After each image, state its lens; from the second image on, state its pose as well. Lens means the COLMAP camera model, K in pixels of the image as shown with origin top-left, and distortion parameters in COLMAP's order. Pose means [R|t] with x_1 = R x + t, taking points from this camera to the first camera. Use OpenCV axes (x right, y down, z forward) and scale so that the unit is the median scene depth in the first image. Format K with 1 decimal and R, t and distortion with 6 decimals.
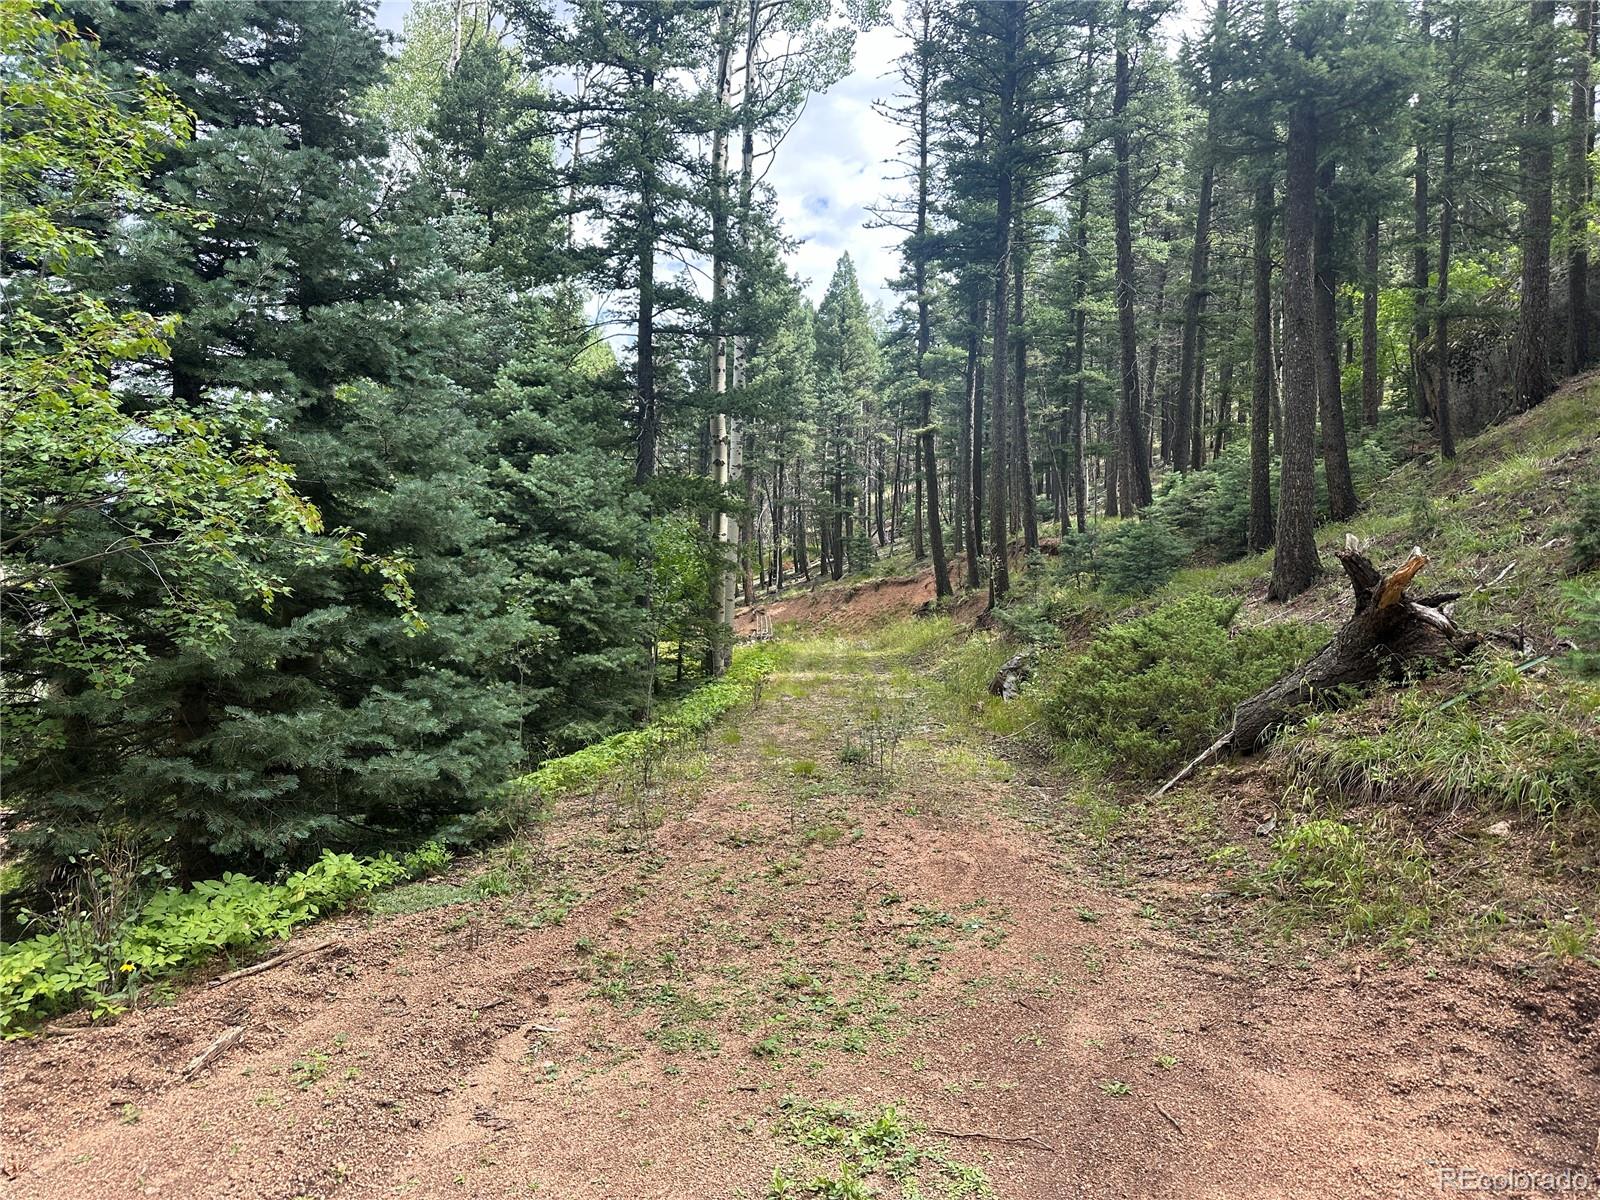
lens RADIAL K [[1084.9, 0, 800.0], [0, 1084.9, 600.0], [0, 0, 1]] dist [0.049803, -0.048130]
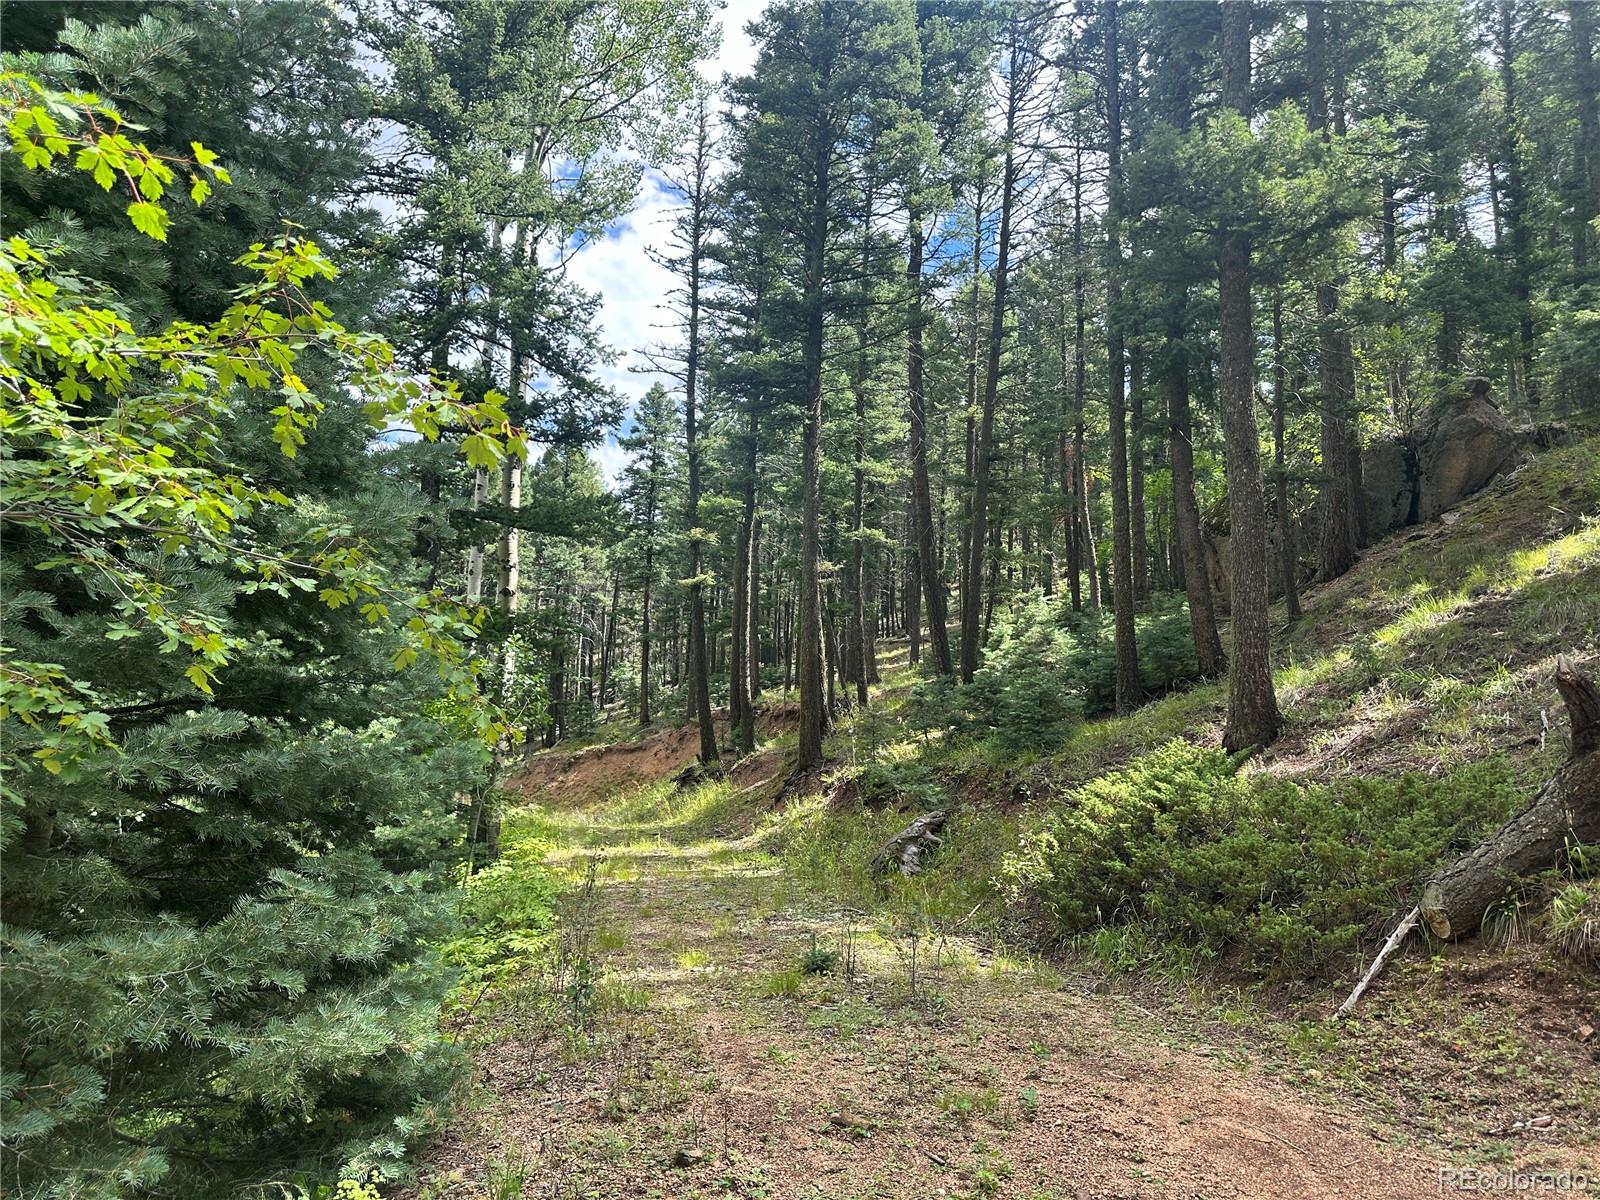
lens RADIAL K [[1084.9, 0, 800.0], [0, 1084.9, 600.0], [0, 0, 1]] dist [0.049803, -0.048130]
pose [[0.955411, 0.050655, 0.290902, -0.067915], [-0.003751, 0.987178, -0.159578, 0.007571], [-0.295255, 0.151371, 0.943351, 0.092991]]
